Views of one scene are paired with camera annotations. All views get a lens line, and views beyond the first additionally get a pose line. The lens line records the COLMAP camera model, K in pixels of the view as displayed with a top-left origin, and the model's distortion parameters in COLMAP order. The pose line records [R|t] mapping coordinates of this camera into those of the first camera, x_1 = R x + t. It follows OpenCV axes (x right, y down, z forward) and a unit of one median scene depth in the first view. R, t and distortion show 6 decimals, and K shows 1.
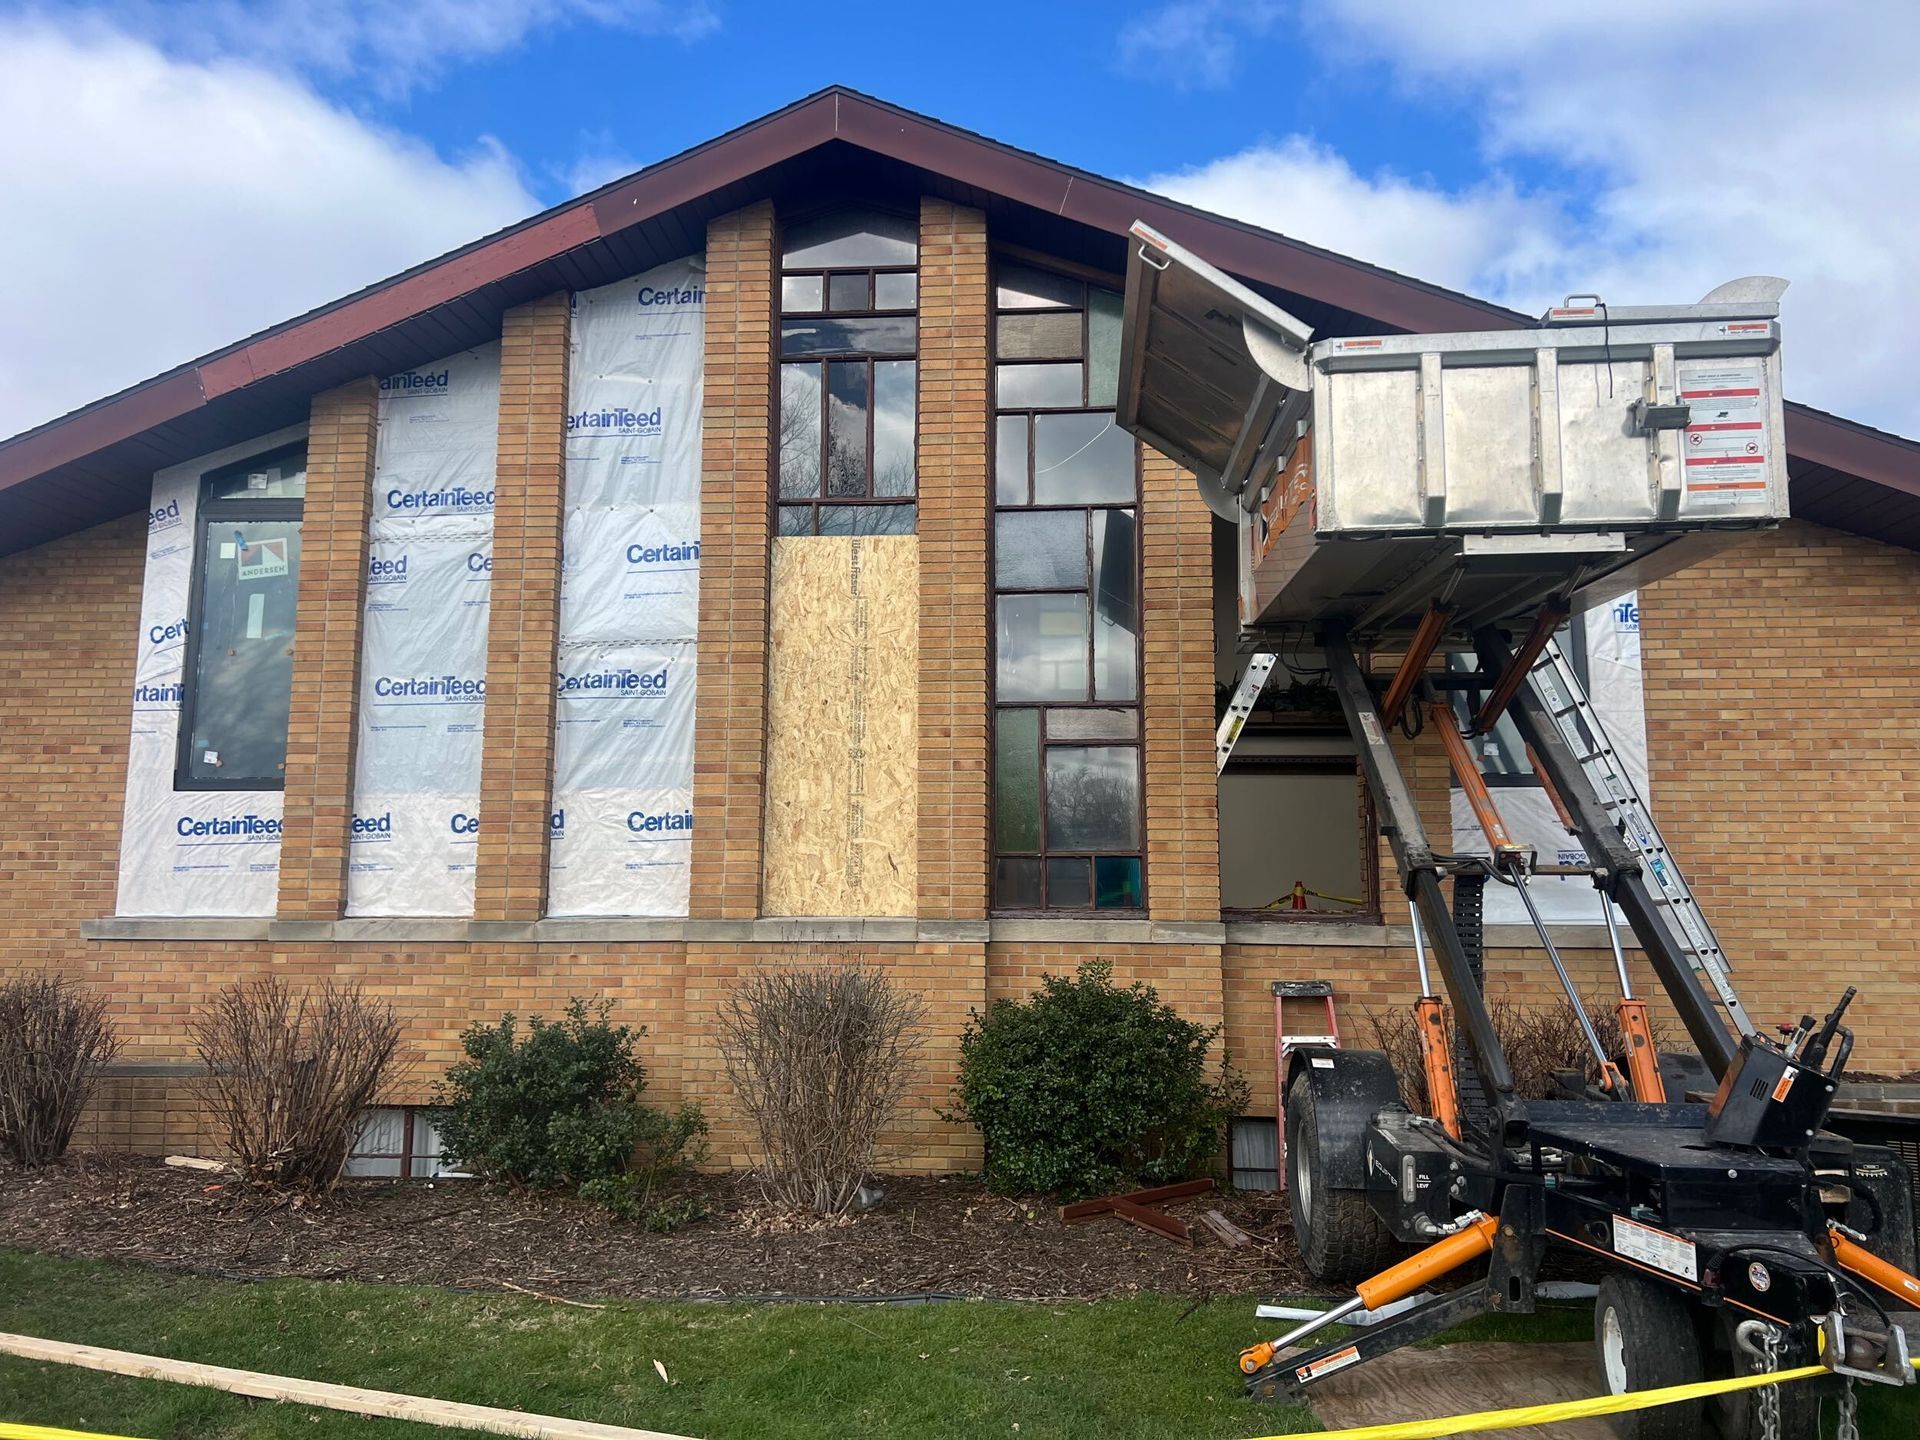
lens RADIAL K [[1454.7, 0, 950.1], [0, 1454.7, 711.1], [0, 0, 1]] dist [0.023606, -0.039661]
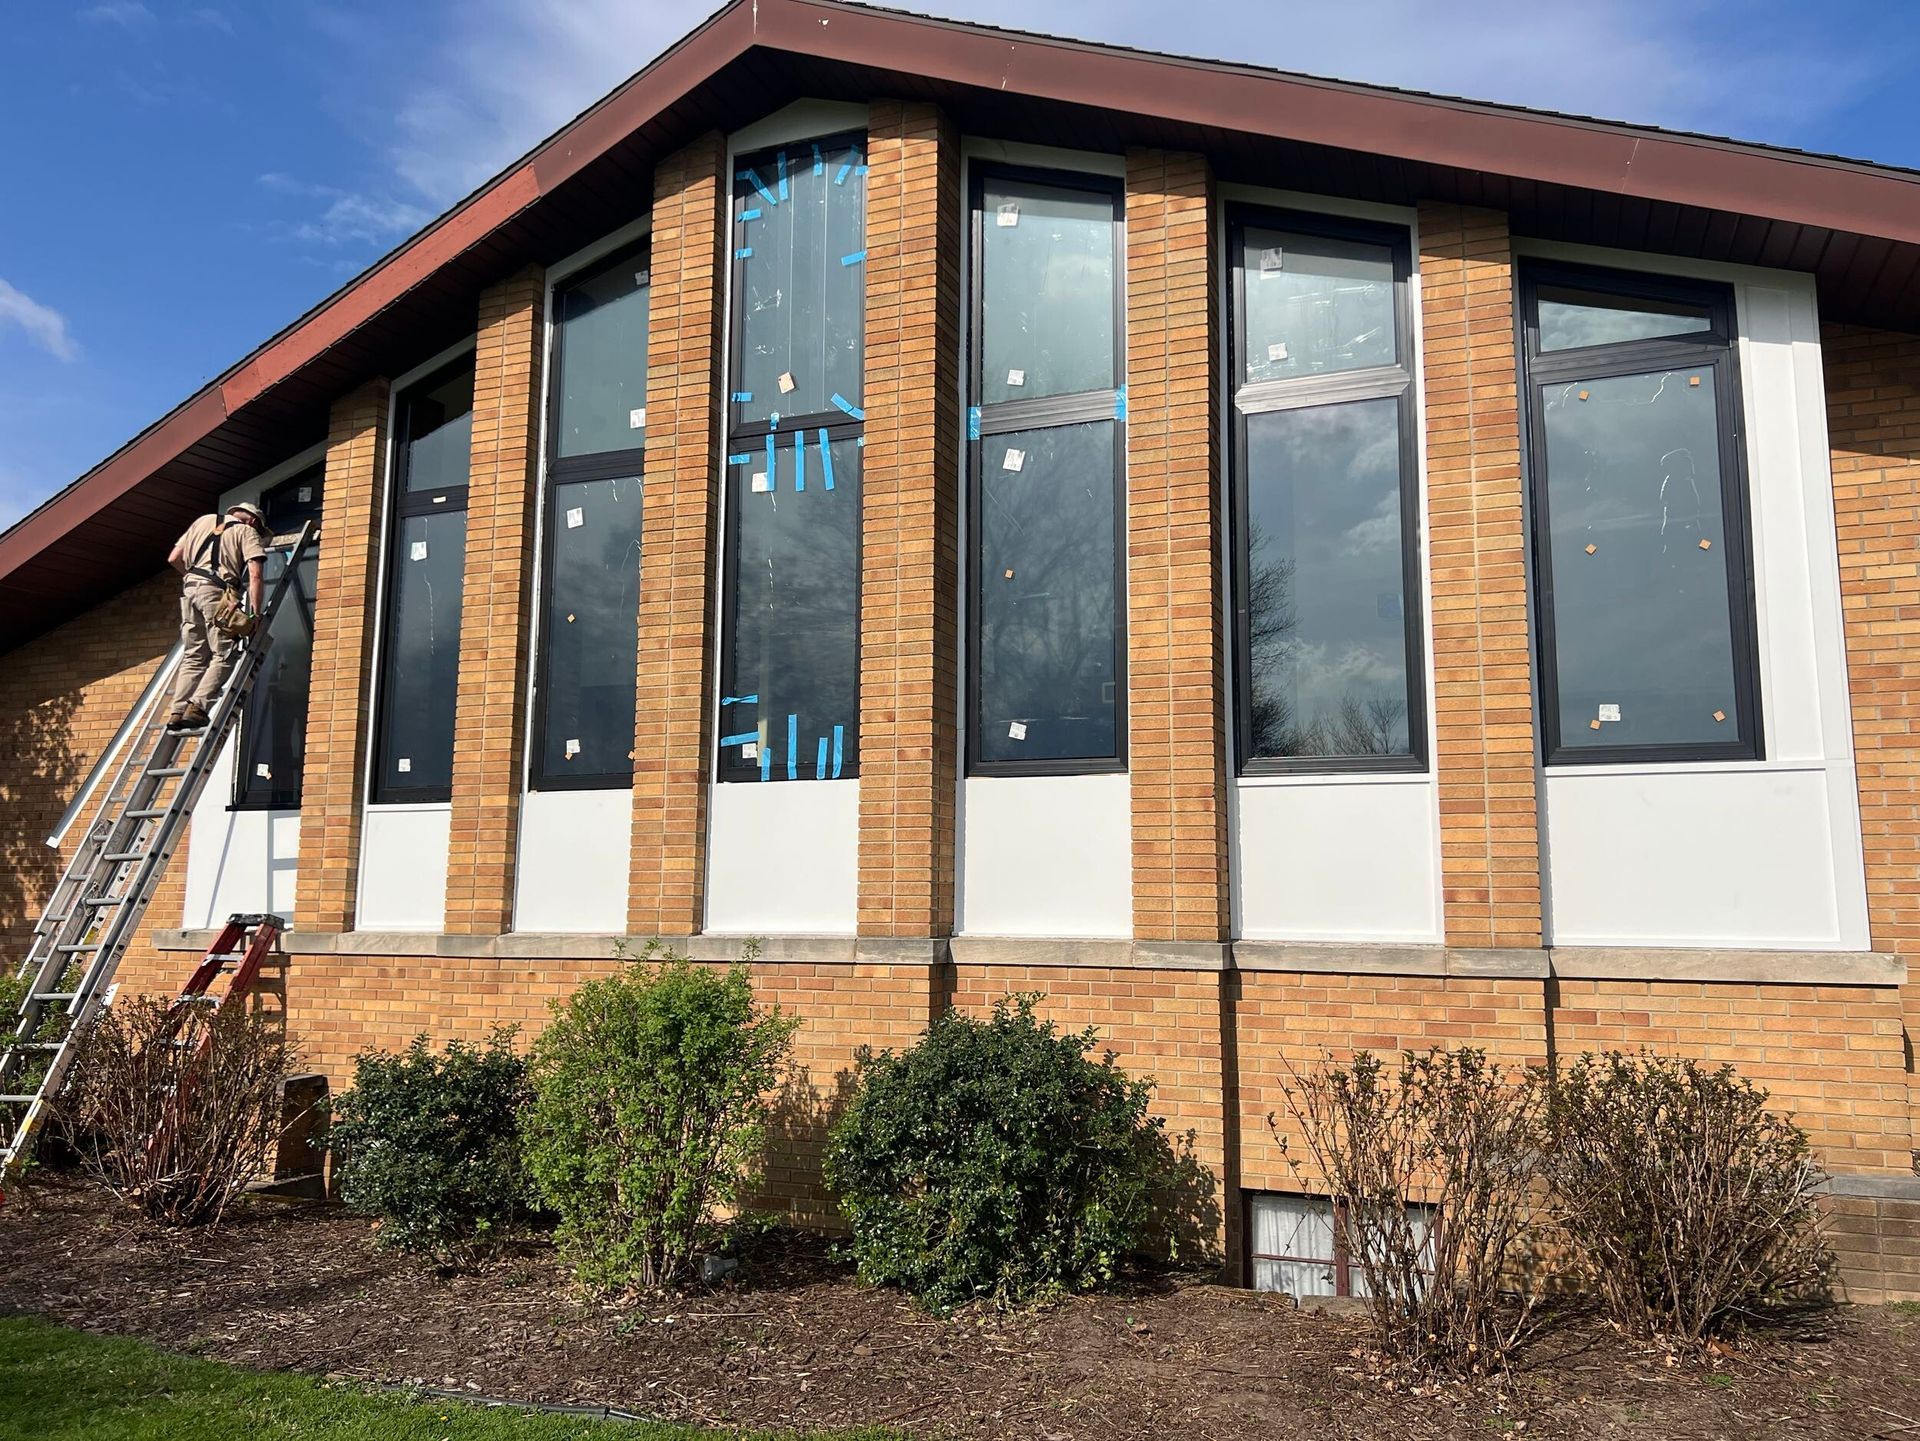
lens RADIAL K [[1454.7, 0, 956.6], [0, 1454.7, 713.0], [0, 0, 1]] dist [0.023606, -0.039661]
pose [[0.955123, -0.038019, -0.293760, 0.266767], [0.036782, 0.999276, -0.009738, 0.021061], [0.293917, -0.001504, 0.955830, 0.186765]]
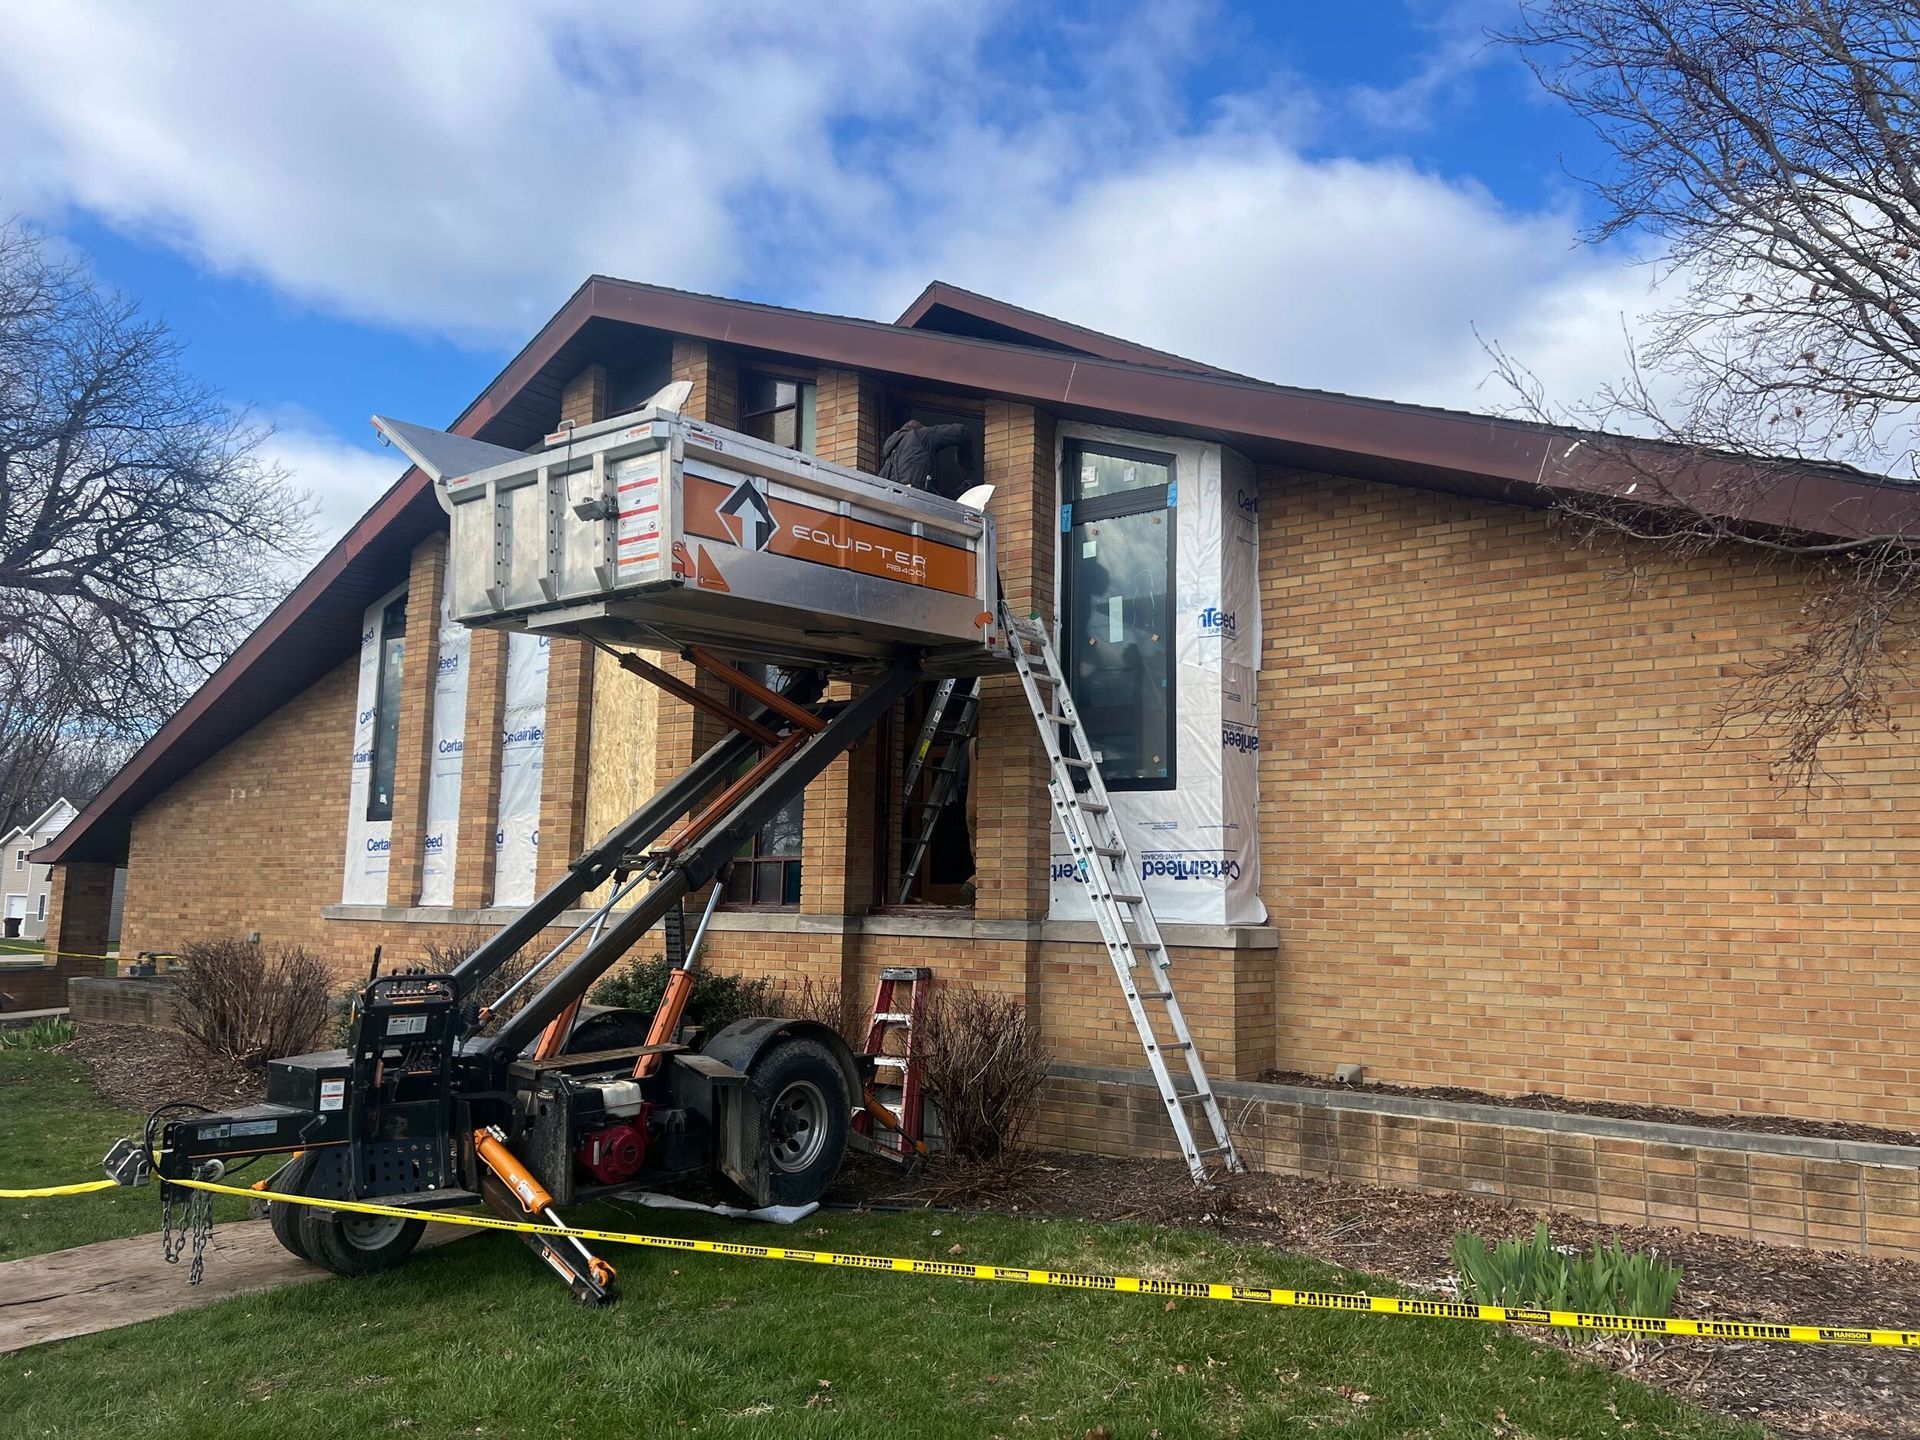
lens RADIAL K [[1454.7, 0, 955.5], [0, 1454.7, 729.7], [0, 0, 1]] dist [0.023606, -0.039661]
pose [[0.847968, -0.053619, -0.527328, 0.829412], [0.055291, 0.998391, -0.012606, 0.013498], [0.527155, -0.018467, 0.849568, 0.045992]]
